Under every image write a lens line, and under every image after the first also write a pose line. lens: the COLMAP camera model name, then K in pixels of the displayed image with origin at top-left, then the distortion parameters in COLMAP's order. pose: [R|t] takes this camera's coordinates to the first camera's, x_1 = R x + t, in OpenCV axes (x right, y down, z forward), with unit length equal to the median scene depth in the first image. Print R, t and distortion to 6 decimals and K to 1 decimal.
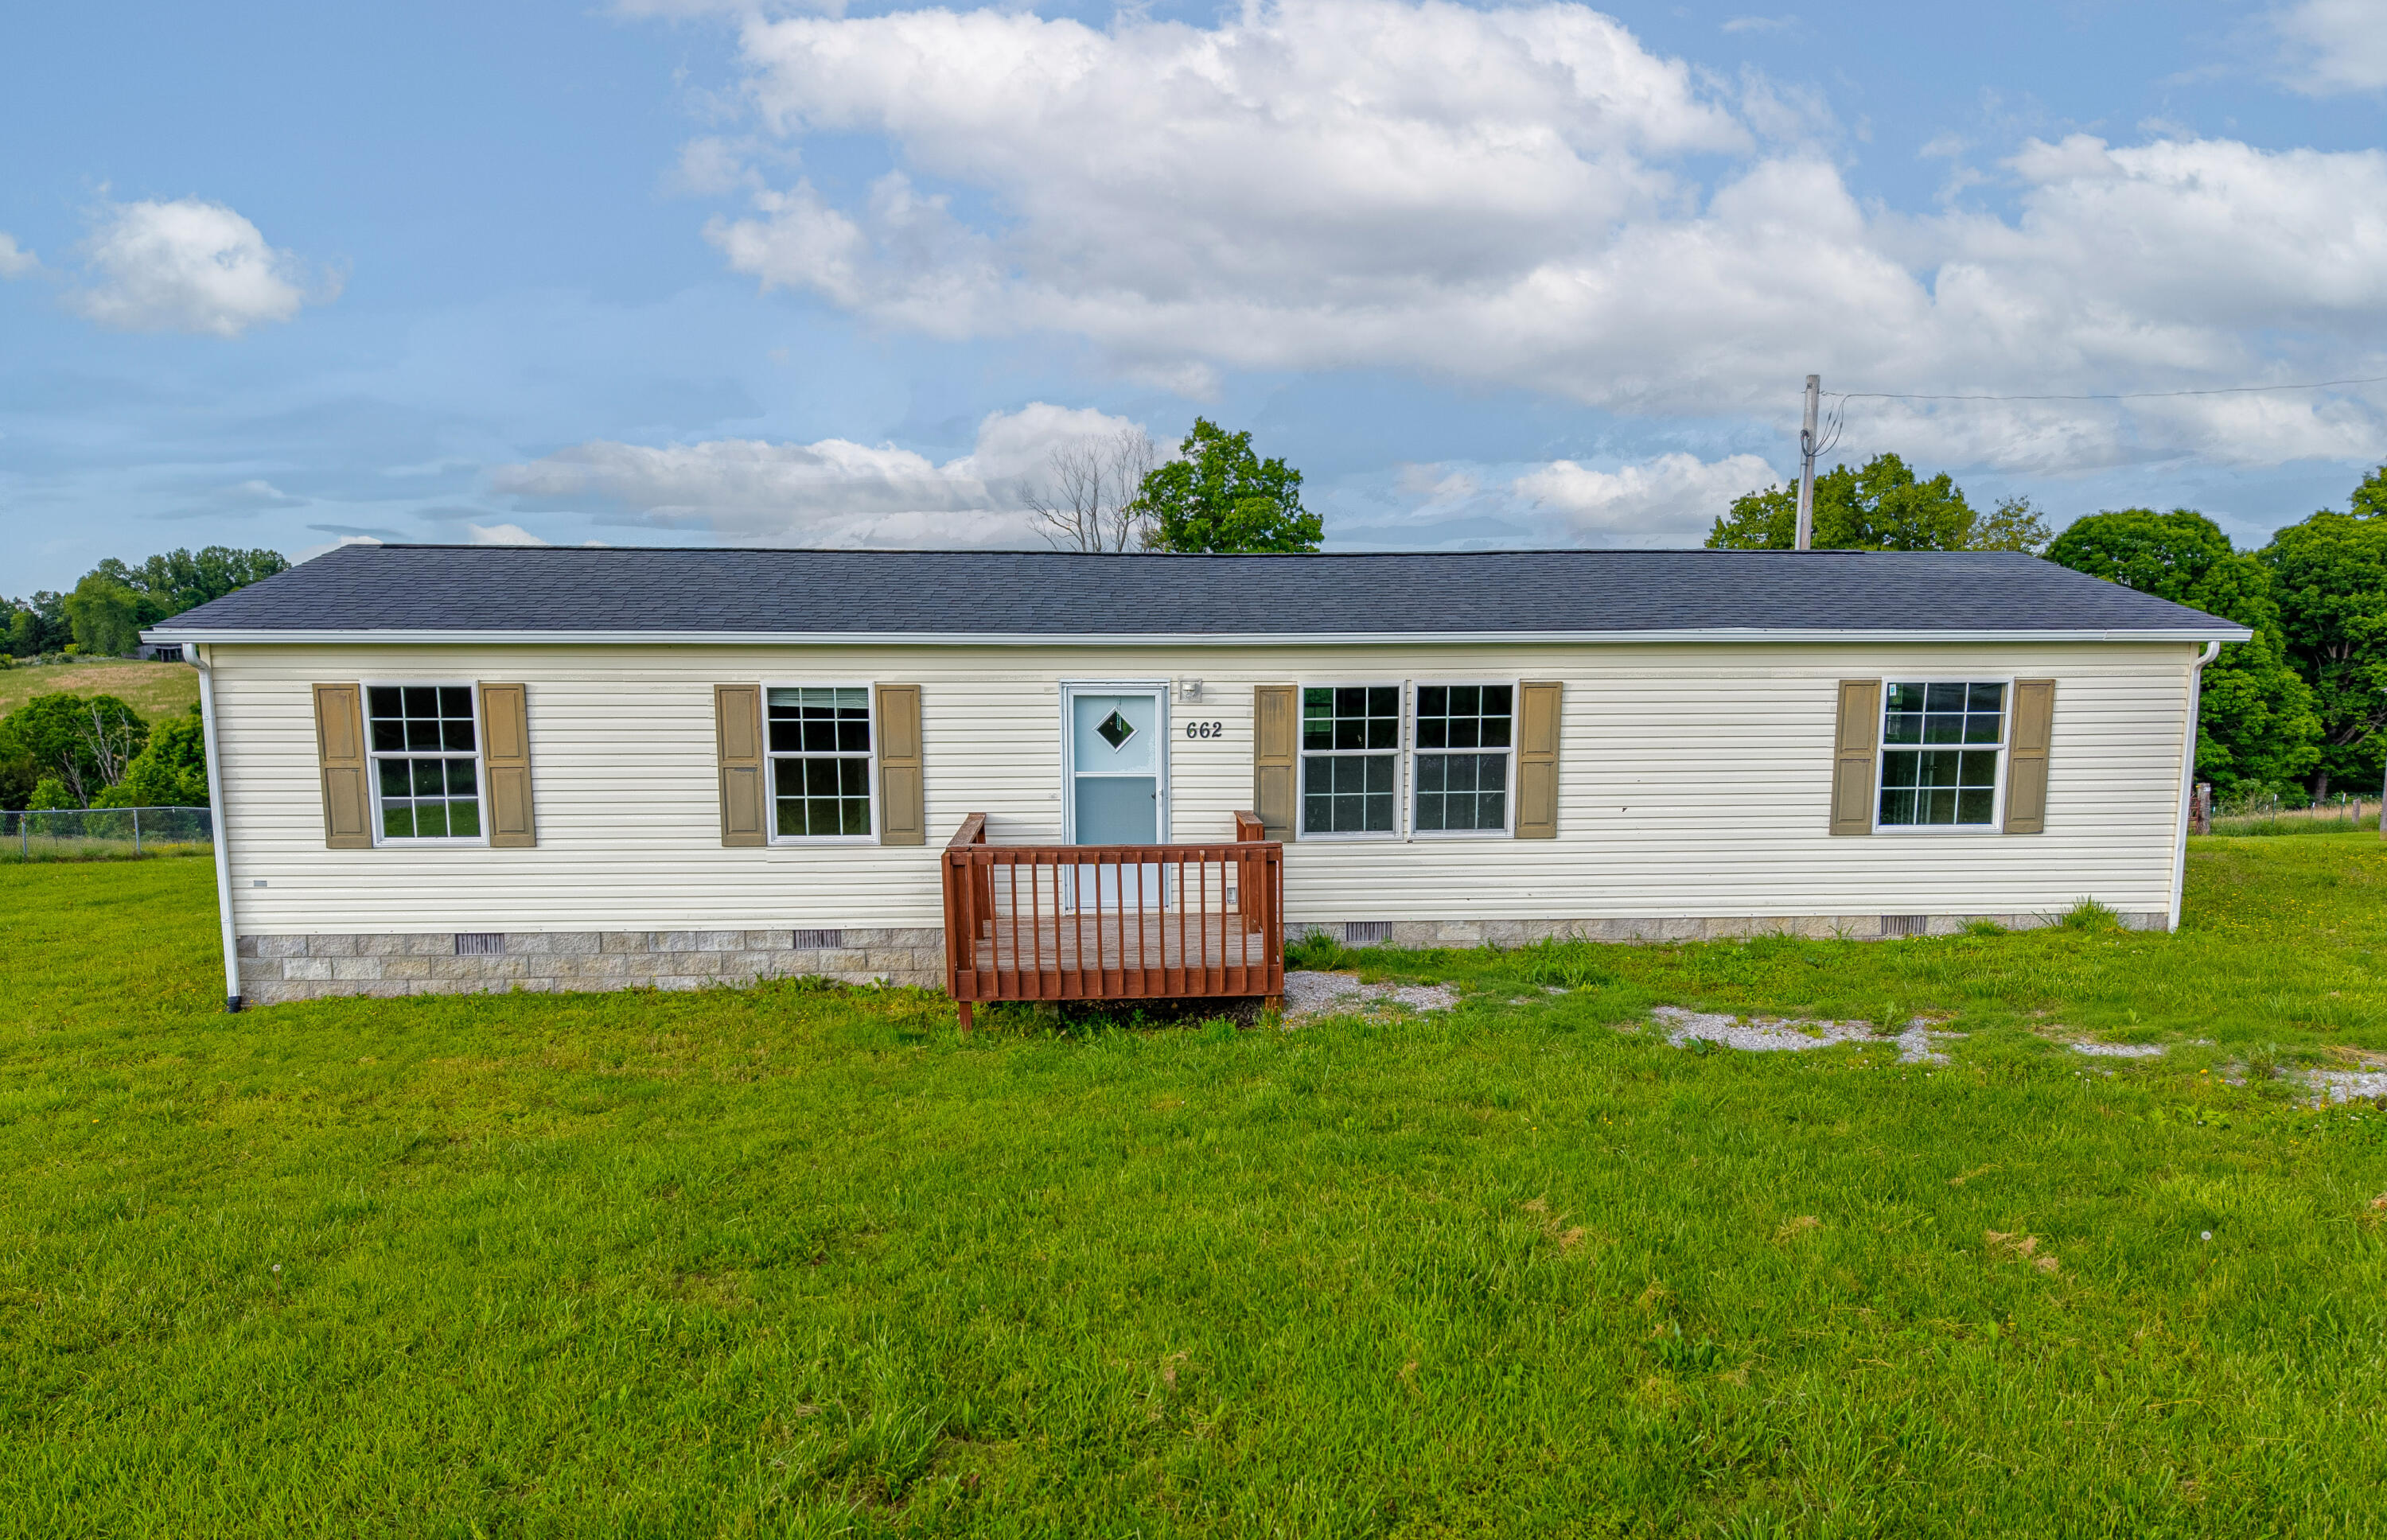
lens RADIAL K [[1619.6, 0, 1198.8], [0, 1619.6, 939.9], [0, 0, 1]] dist [0.030397, -0.003468]
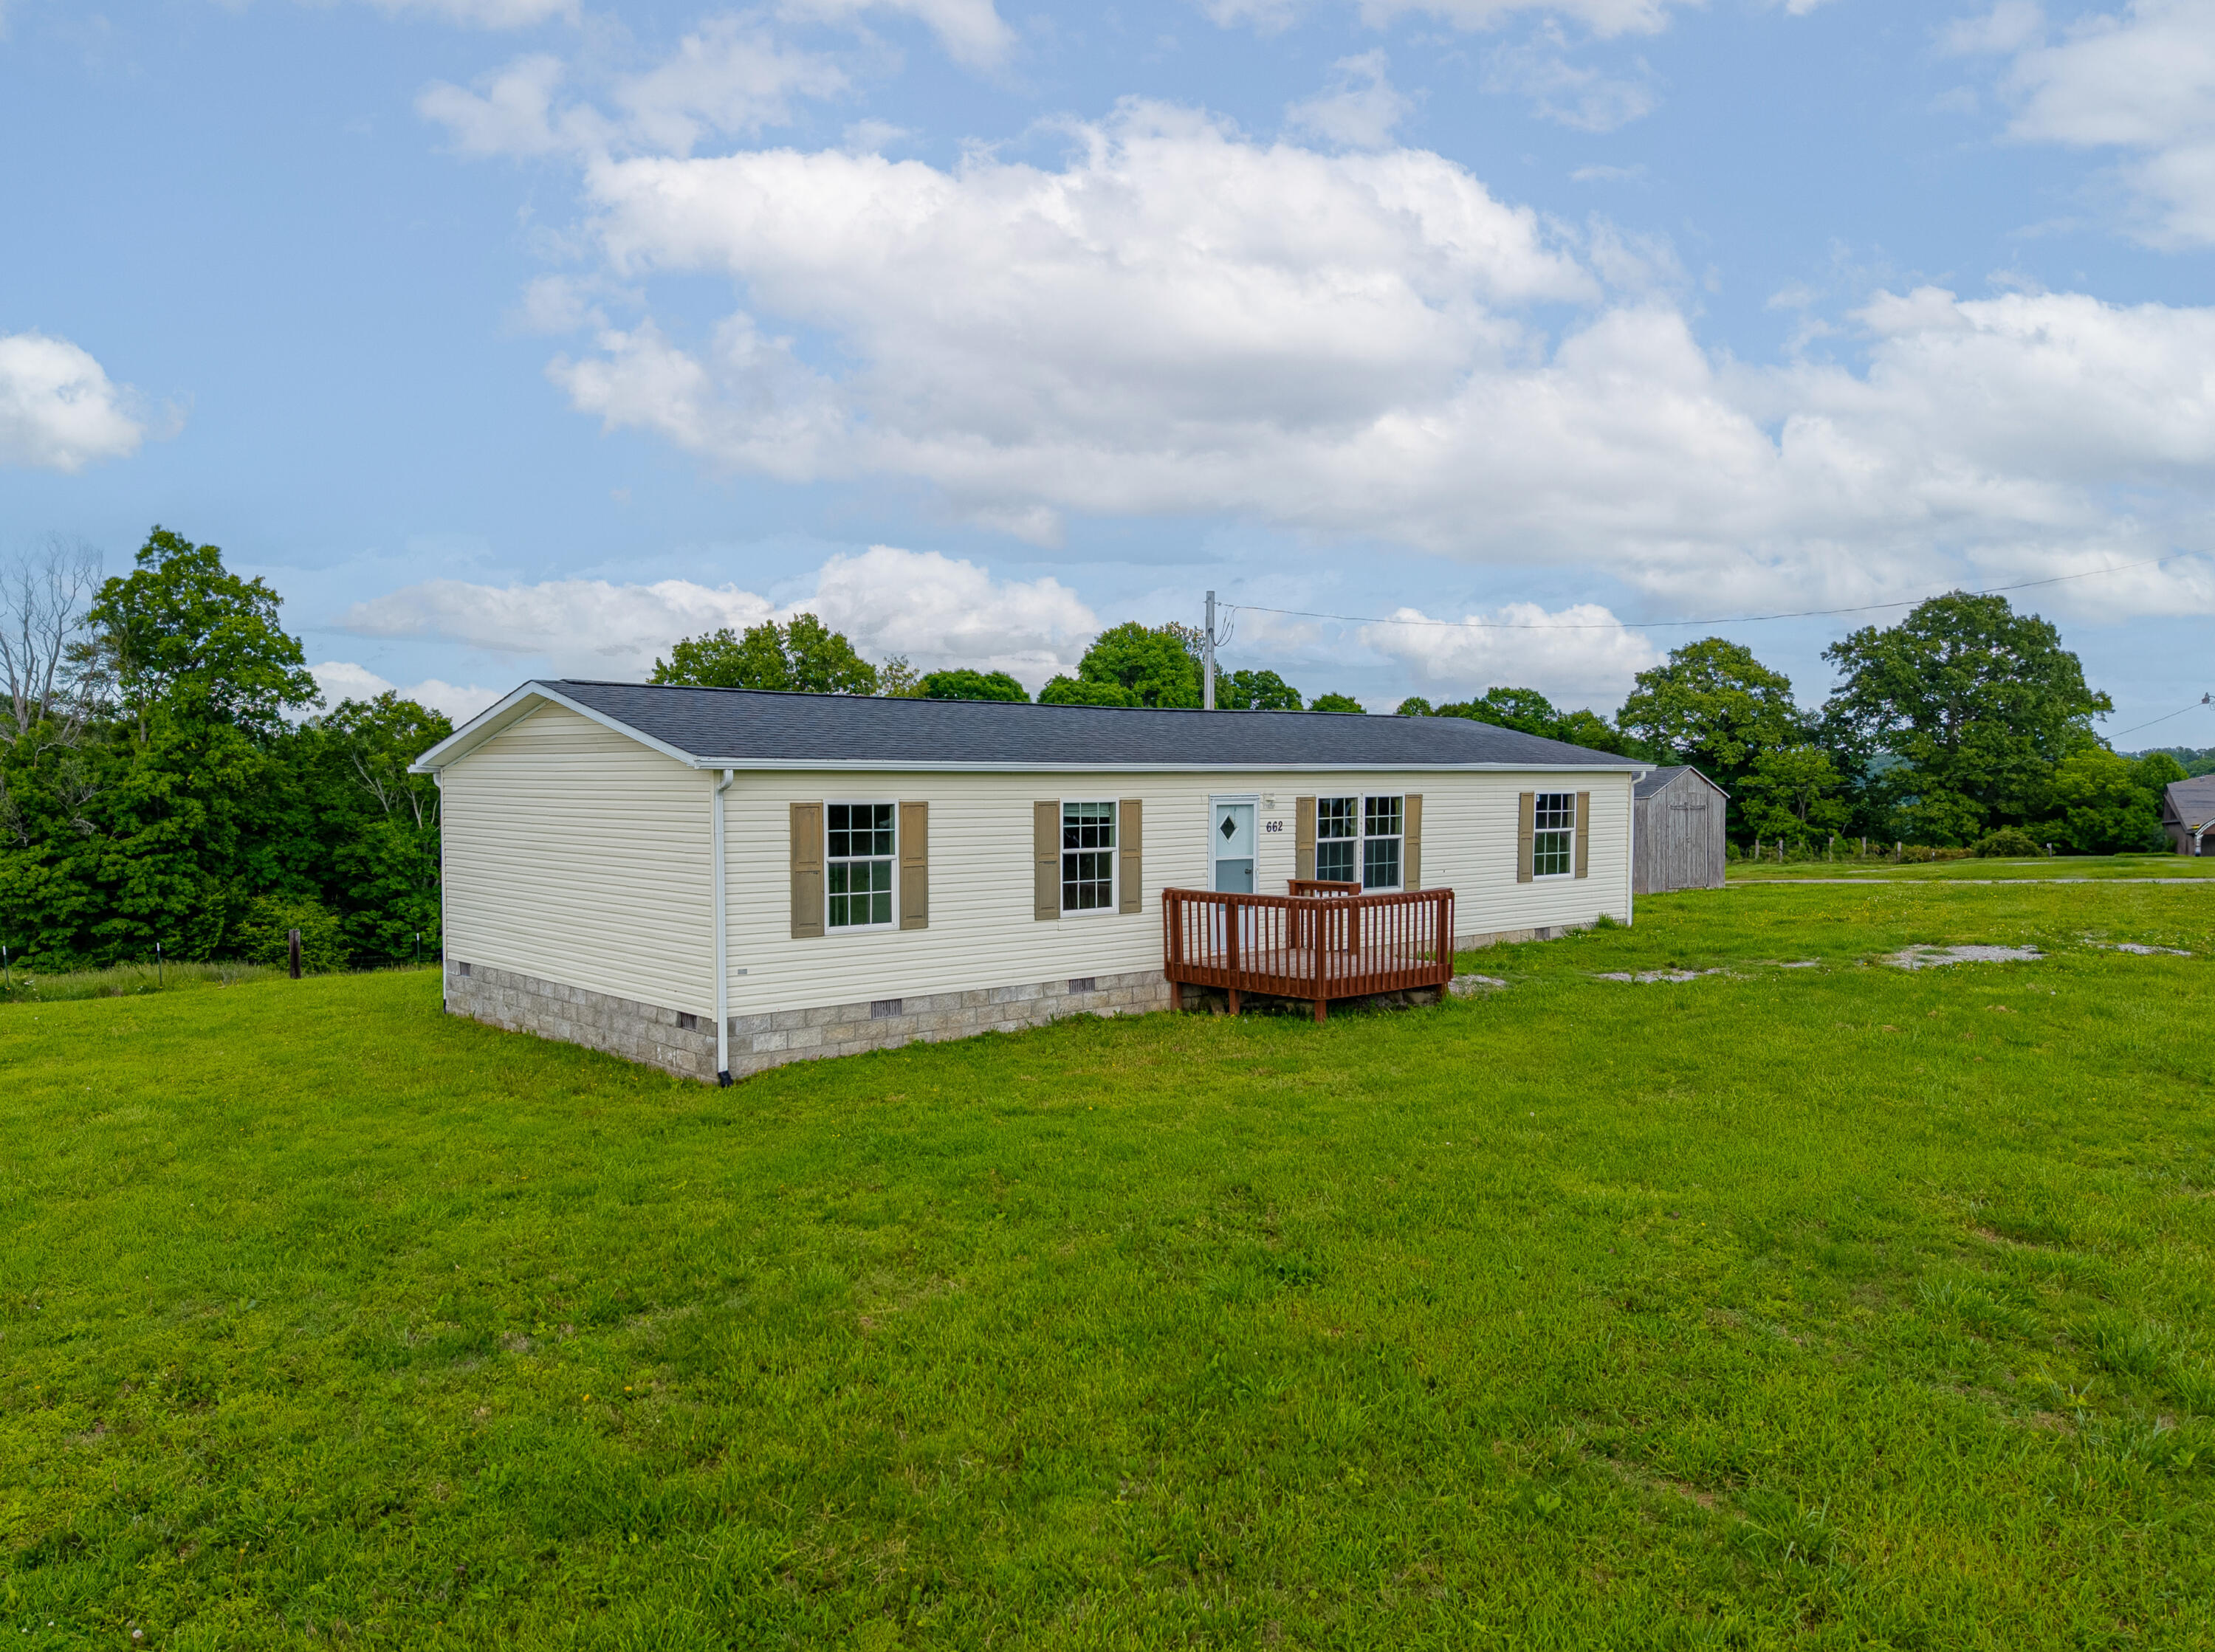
lens RADIAL K [[1567.6, 0, 1107.5], [0, 1567.6, 826.0], [0, 0, 1]] dist [0.065576, -0.000481]
pose [[0.798102, -0.019110, 0.602220, -0.993706], [0.106117, 0.988331, -0.109271, 0.013303], [-0.593104, 0.151115, 0.790817, -0.066399]]
